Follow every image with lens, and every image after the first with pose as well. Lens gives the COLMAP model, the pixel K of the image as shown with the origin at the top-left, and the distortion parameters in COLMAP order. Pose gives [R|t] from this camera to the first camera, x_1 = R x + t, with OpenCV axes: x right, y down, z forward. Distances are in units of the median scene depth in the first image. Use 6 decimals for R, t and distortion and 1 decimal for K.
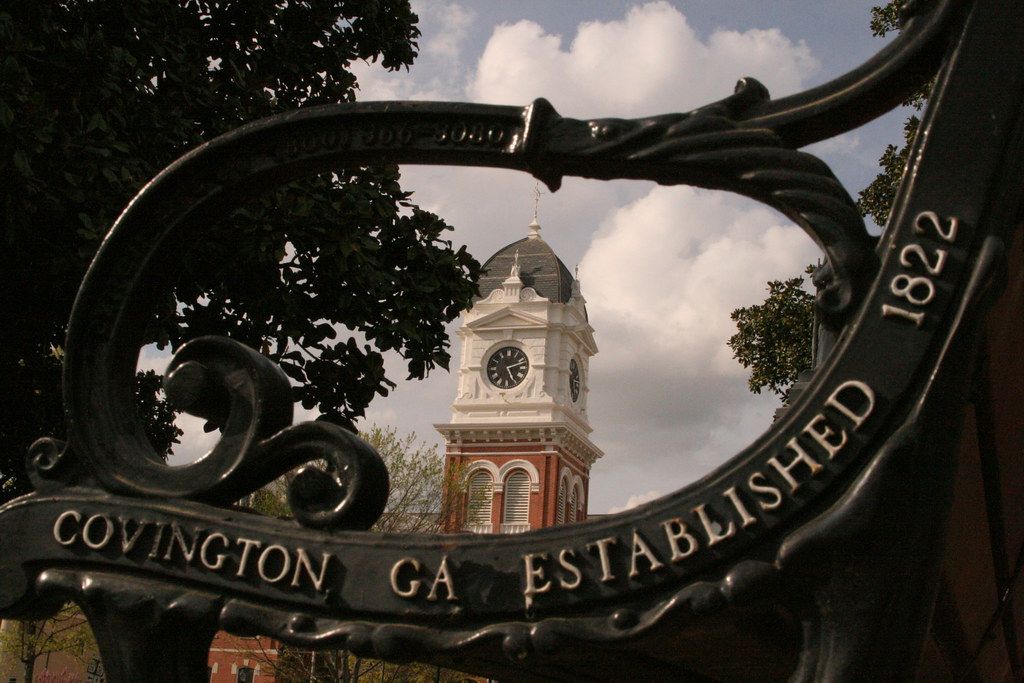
lens RADIAL K [[1411.9, 0, 511.1], [0, 1411.9, 339.9], [0, 0, 1]] dist [0.050118, 0.000000]
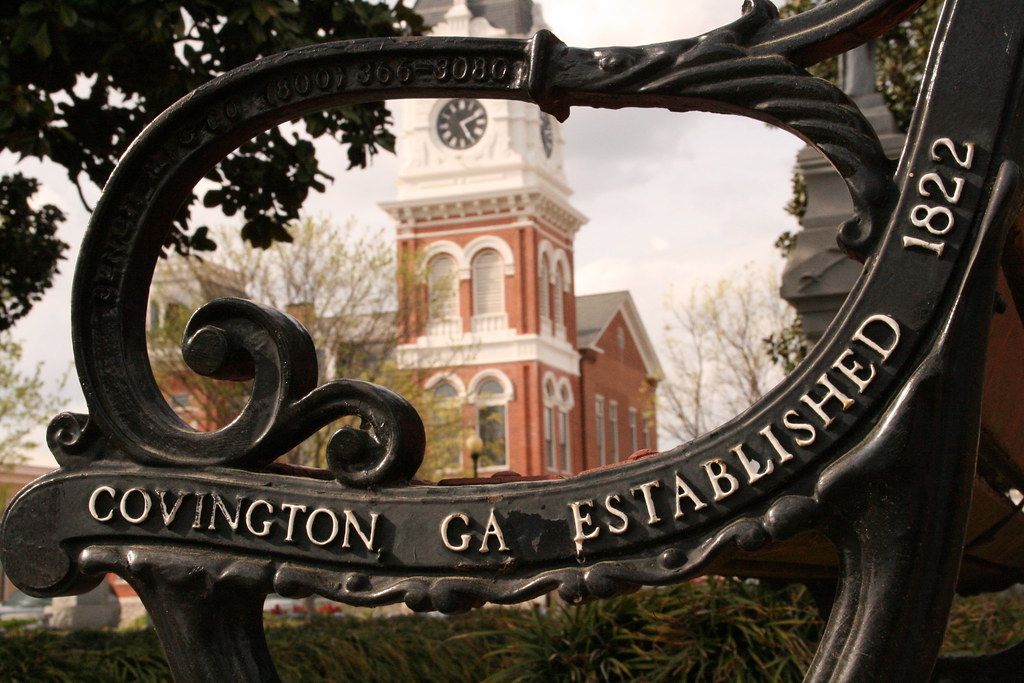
lens RADIAL K [[1774.9, 0, 518.1], [0, 1774.9, 336.5], [0, 0, 1]] dist [0.163063, 0.000000]
pose [[0.995577, -0.091591, 0.020896, -0.040380], [0.087444, 0.984775, 0.150237, -0.149305], [-0.034339, -0.147745, 0.988429, -0.235699]]
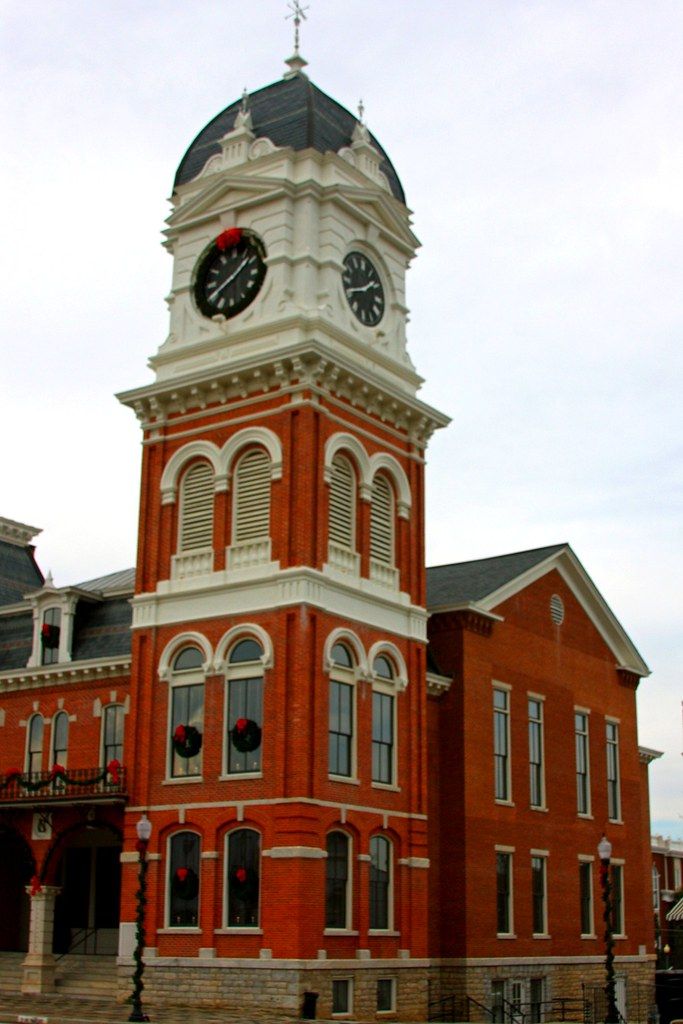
lens RADIAL K [[1411.9, 0, 337.1], [0, 1411.9, 517.8], [0, 0, 1]] dist [0.050118, 0.000000]
pose [[0.960999, -0.129731, -0.244236, 2.383284], [0.130154, 0.991388, -0.014476, 1.877578], [0.244010, -0.017877, 0.969608, 6.816400]]
